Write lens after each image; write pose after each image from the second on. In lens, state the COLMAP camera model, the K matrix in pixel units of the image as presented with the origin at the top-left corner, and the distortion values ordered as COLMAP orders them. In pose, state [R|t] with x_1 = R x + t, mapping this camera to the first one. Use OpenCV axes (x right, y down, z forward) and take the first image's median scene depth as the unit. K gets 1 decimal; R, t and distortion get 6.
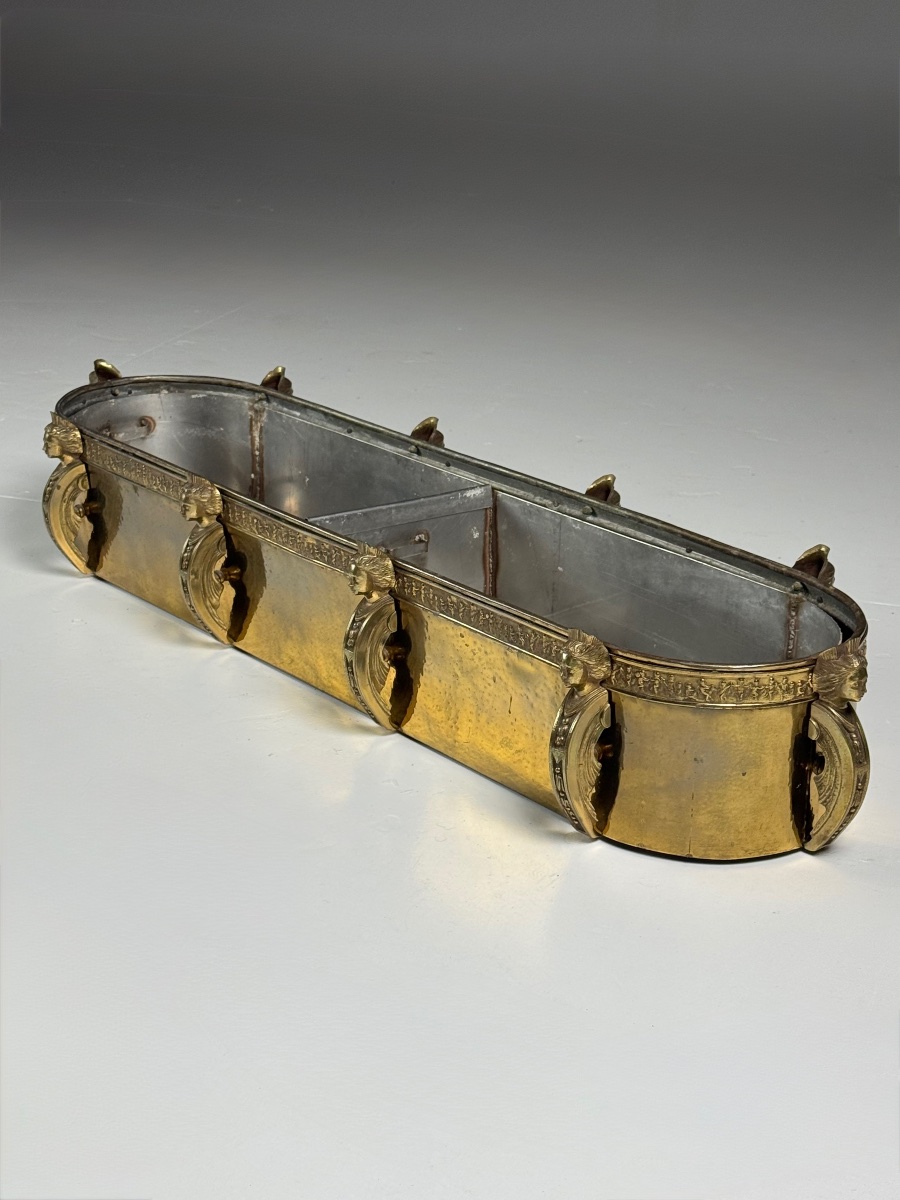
lens RADIAL K [[2042.2, 0, 450.0], [0, 2042.2, 600.0], [0, 0, 1]] dist [0.090024, 0.215413]
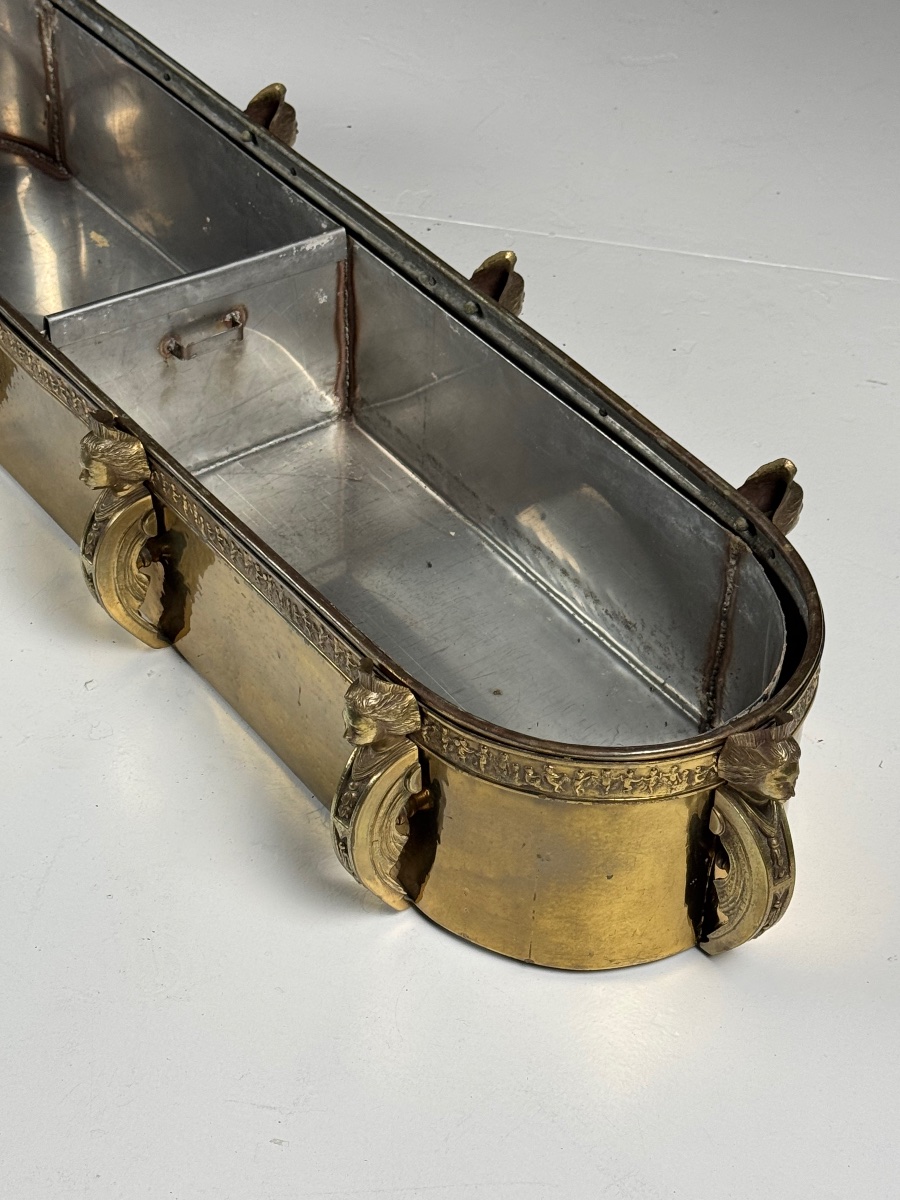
lens RADIAL K [[2324.6, 0, 450.0], [0, 2324.6, 600.0], [0, 0, 1]] dist [0.095470, 0.302777]
pose [[0.998028, 0.053531, -0.032775, 0.108604], [-0.039153, 0.939063, 0.341507, -0.258296], [0.049059, -0.339550, 0.939308, 0.294124]]
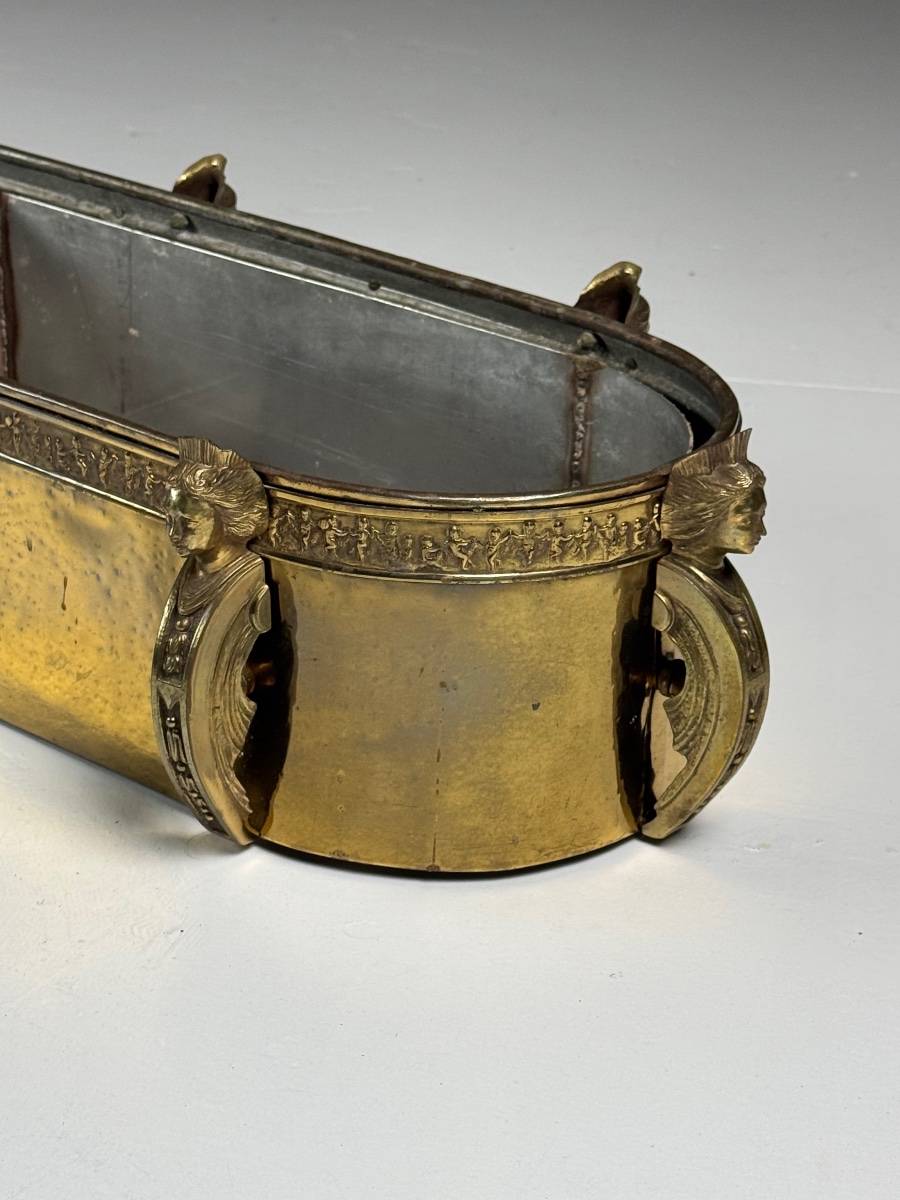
lens RADIAL K [[2537.8, 0, 450.0], [0, 2537.8, 600.0], [0, 0, 1]] dist [0.087519, 0.187271]
pose [[0.979538, -0.058210, 0.192656, 0.001528], [0.043191, 0.995756, 0.081263, 0.005747], [-0.196568, -0.071280, 0.977896, 0.375766]]
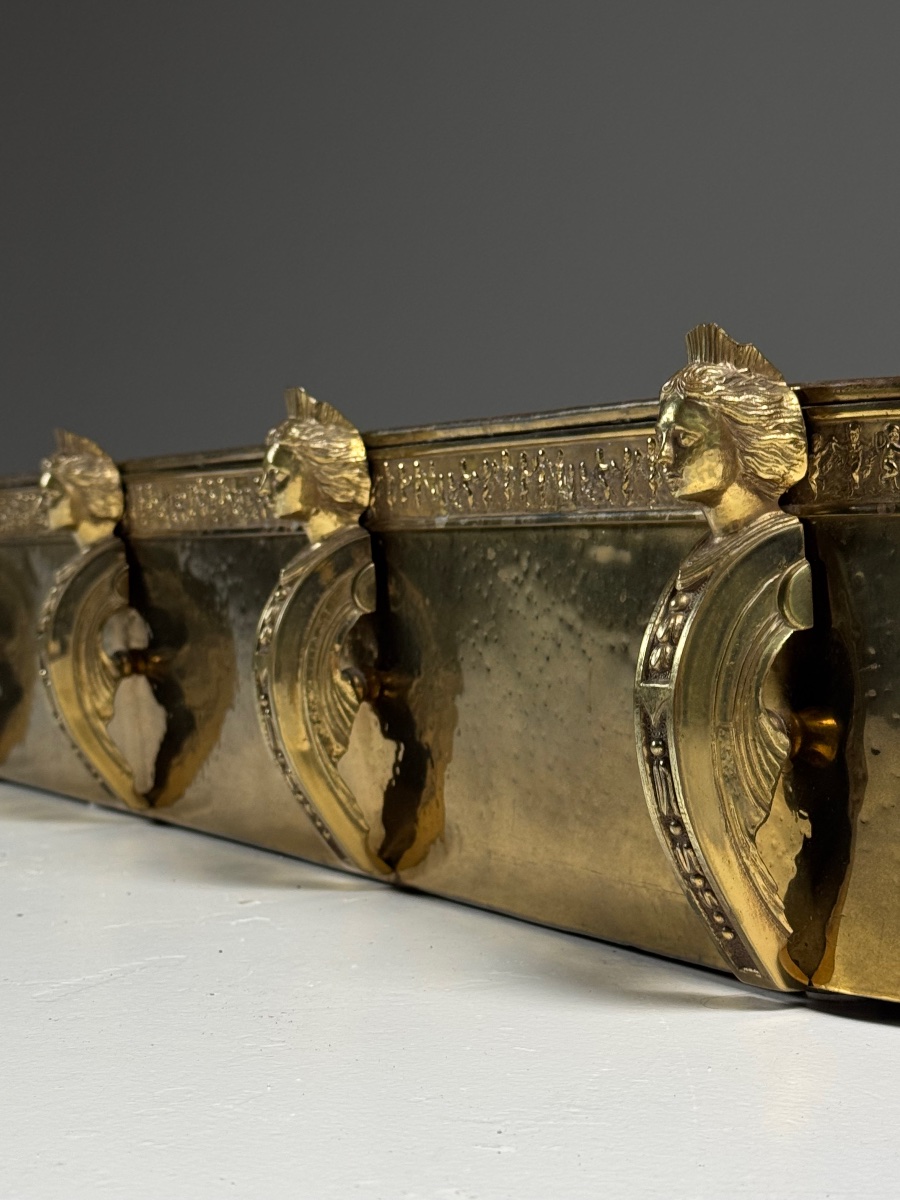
lens RADIAL K [[2324.6, 0, 450.0], [0, 2324.6, 600.0], [0, 0, 1]] dist [0.095470, 0.302777]
pose [[0.977337, -0.017442, -0.210972, 0.100561], [-0.053149, 0.944461, -0.324298, 0.186550], [0.204911, 0.328162, 0.922129, 0.615190]]
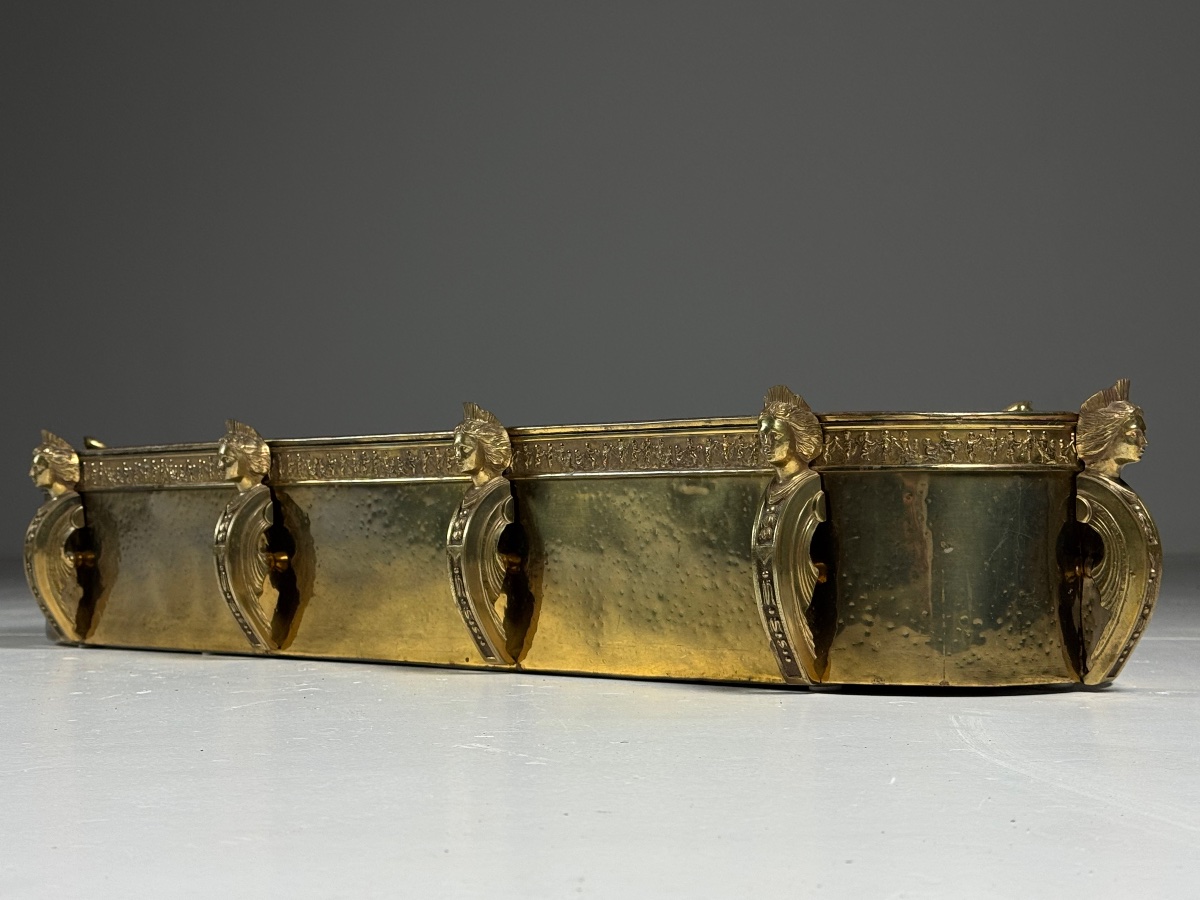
lens RADIAL K [[2042.2, 0, 571.6], [0, 2042.2, 458.2], [0, 0, 1]] dist [0.090024, 0.215413]
pose [[0.992228, -0.015396, 0.123474, -0.112248], [0.060505, 0.926801, -0.370647, 0.318897], [-0.108729, 0.375237, 0.920530, 0.281441]]
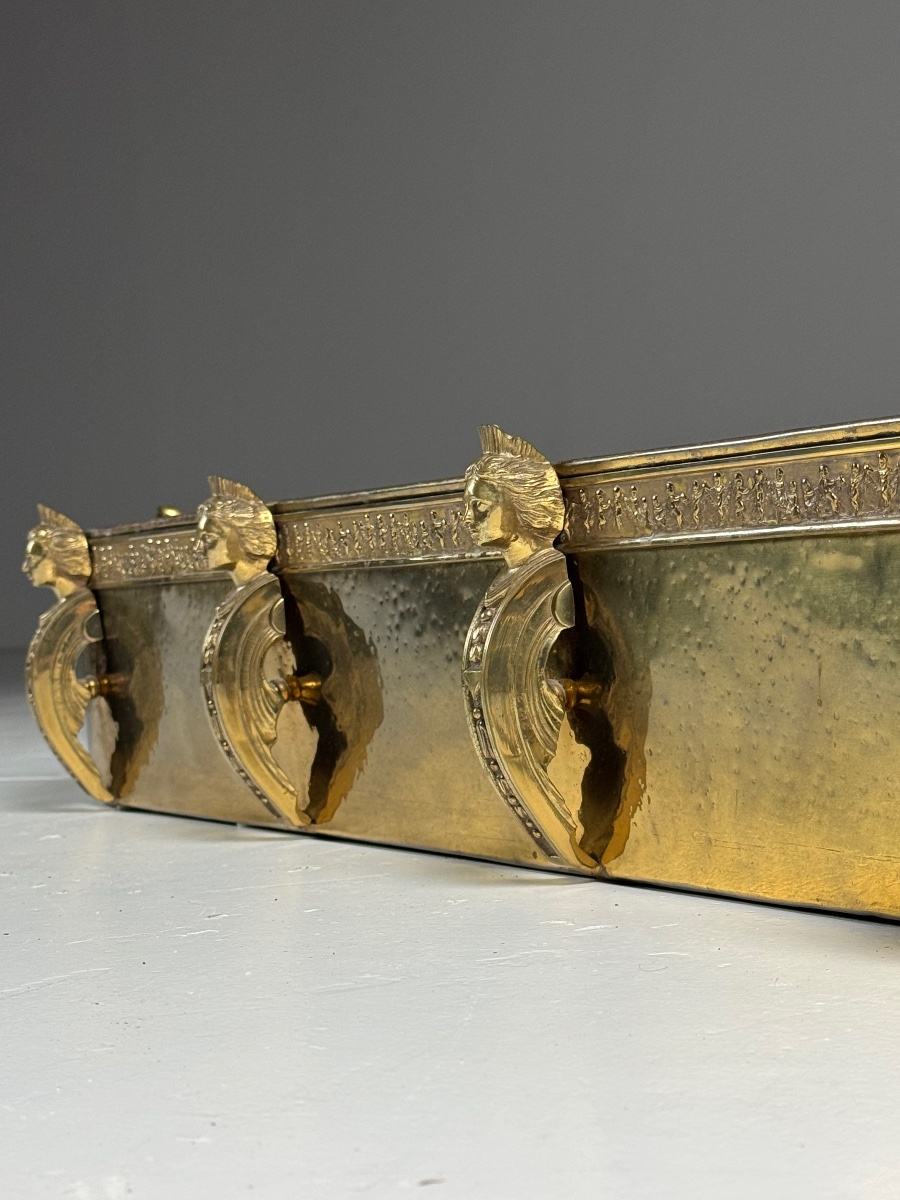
lens RADIAL K [[2259.0, 0, 450.0], [0, 2259.0, 614.1], [0, 0, 1]] dist [0.152830, -0.005239]
pose [[0.983165, -0.068193, -0.169515, 0.036578], [0.008490, 0.943793, -0.330429, 0.200473], [0.182520, 0.323427, 0.928483, 0.573102]]
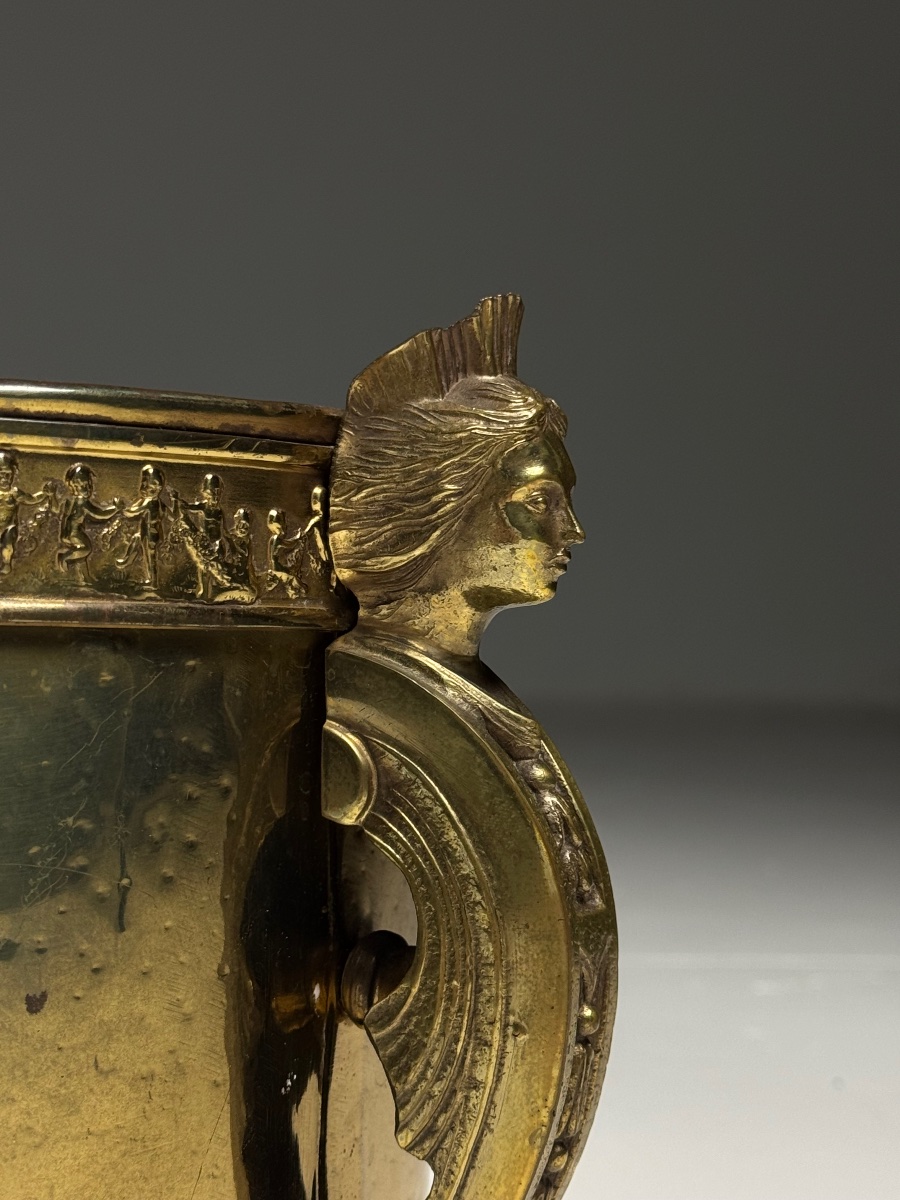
lens RADIAL K [[2324.6, 0, 450.0], [0, 2324.6, 600.0], [0, 0, 1]] dist [0.095470, 0.302777]
pose [[0.914830, 0.010073, 0.403713, 0.088804], [0.134392, 0.935116, -0.327869, 0.123495], [-0.380821, 0.354200, 0.854118, 0.769531]]
